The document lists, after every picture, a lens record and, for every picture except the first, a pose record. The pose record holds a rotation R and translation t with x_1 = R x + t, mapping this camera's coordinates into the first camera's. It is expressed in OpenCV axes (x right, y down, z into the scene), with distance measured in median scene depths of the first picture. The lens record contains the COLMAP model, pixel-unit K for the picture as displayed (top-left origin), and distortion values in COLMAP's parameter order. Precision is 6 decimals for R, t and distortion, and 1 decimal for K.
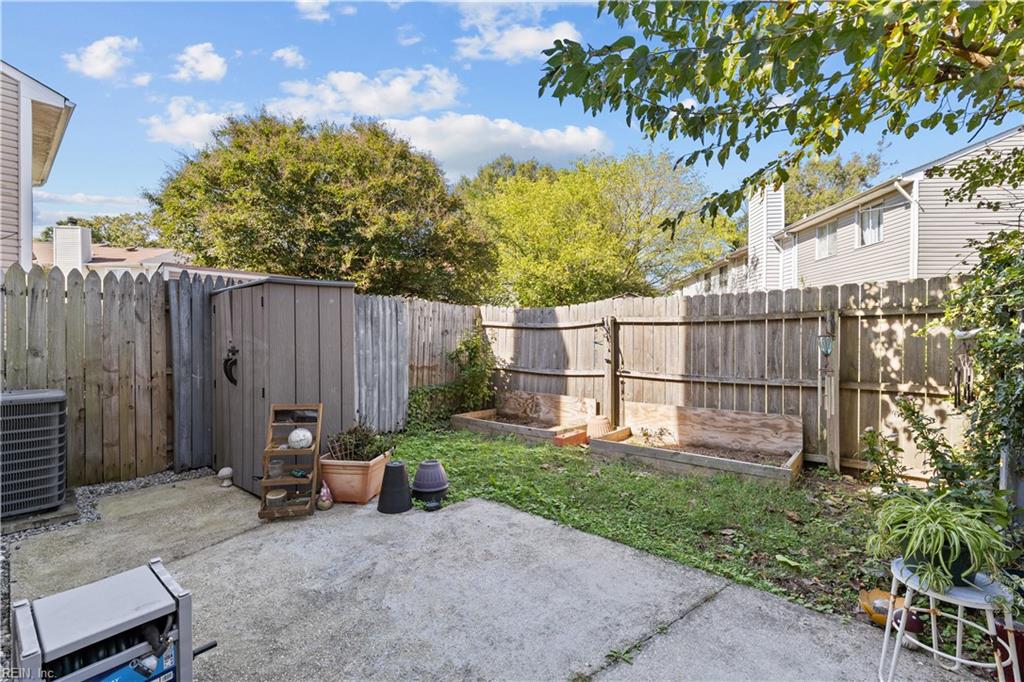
lens RADIAL K [[428.9, 0, 512.0], [0, 428.9, 341.0], [0, 0, 1]] dist [-0.000068, -0.000034]
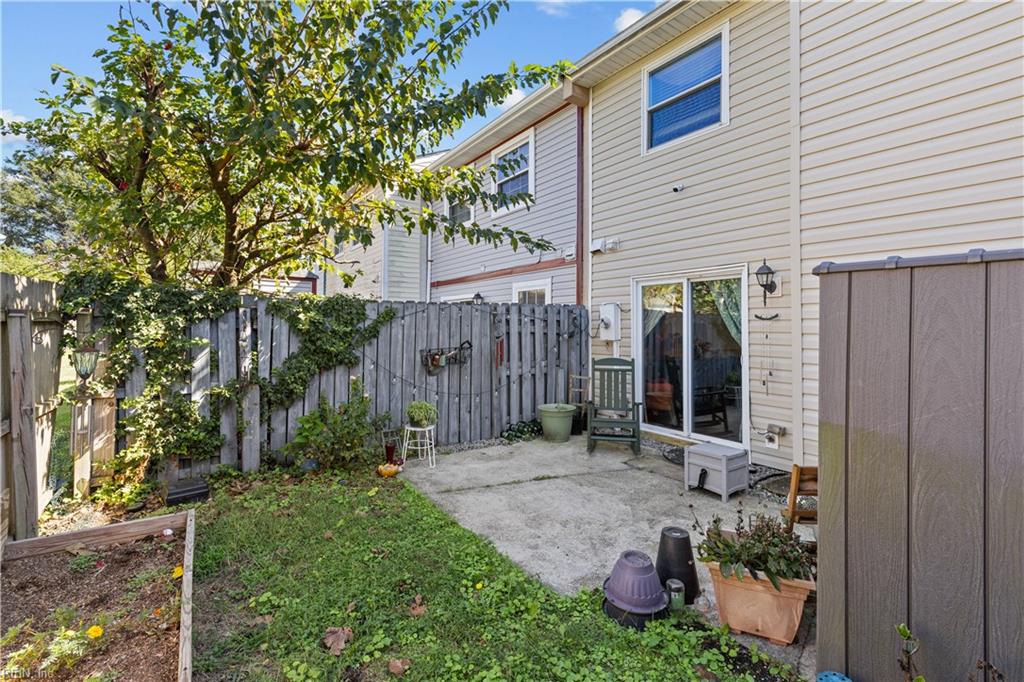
lens RADIAL K [[447.5, 0, 512.6], [0, 447.5, 336.1], [0, 0, 1]] dist [0.001784, 0.000136]
pose [[-0.976790, -0.009967, 0.213967, -0.079412], [-0.003164, 0.999479, 0.032112, -0.050388], [-0.214176, 0.030689, -0.976313, 1.019524]]
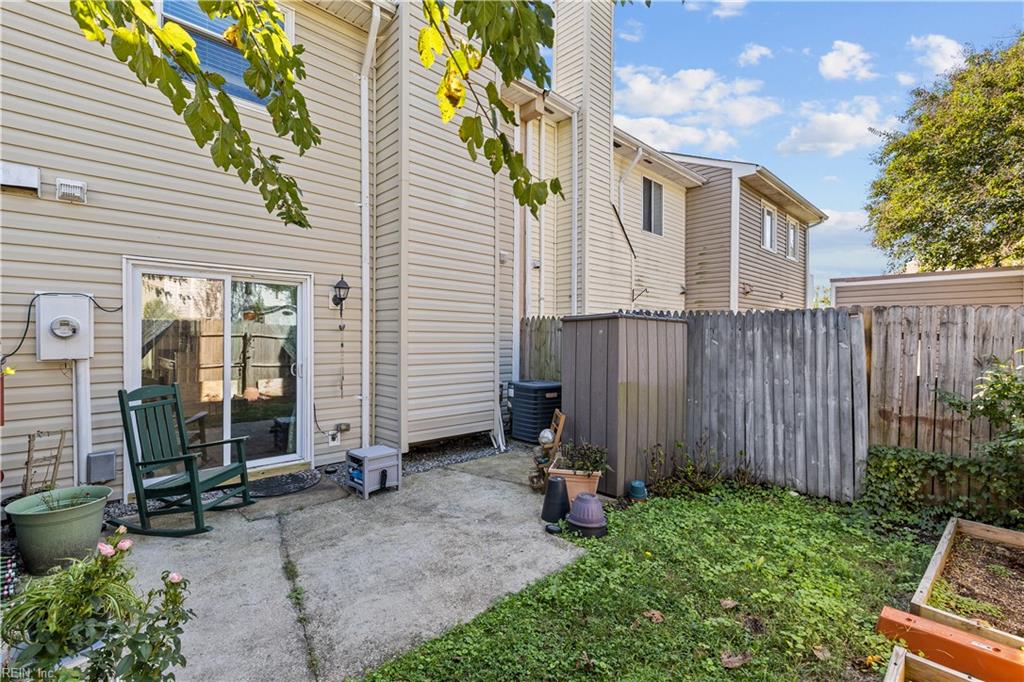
lens RADIAL K [[447.5, 0, 512.6], [0, 447.5, 336.1], [0, 0, 1]] dist [0.001784, 0.000136]
pose [[-0.071358, -0.005270, -0.997437, 0.511708], [-0.019115, 0.999810, -0.003915, -0.045496], [0.997268, 0.018787, -0.071445, 0.540295]]
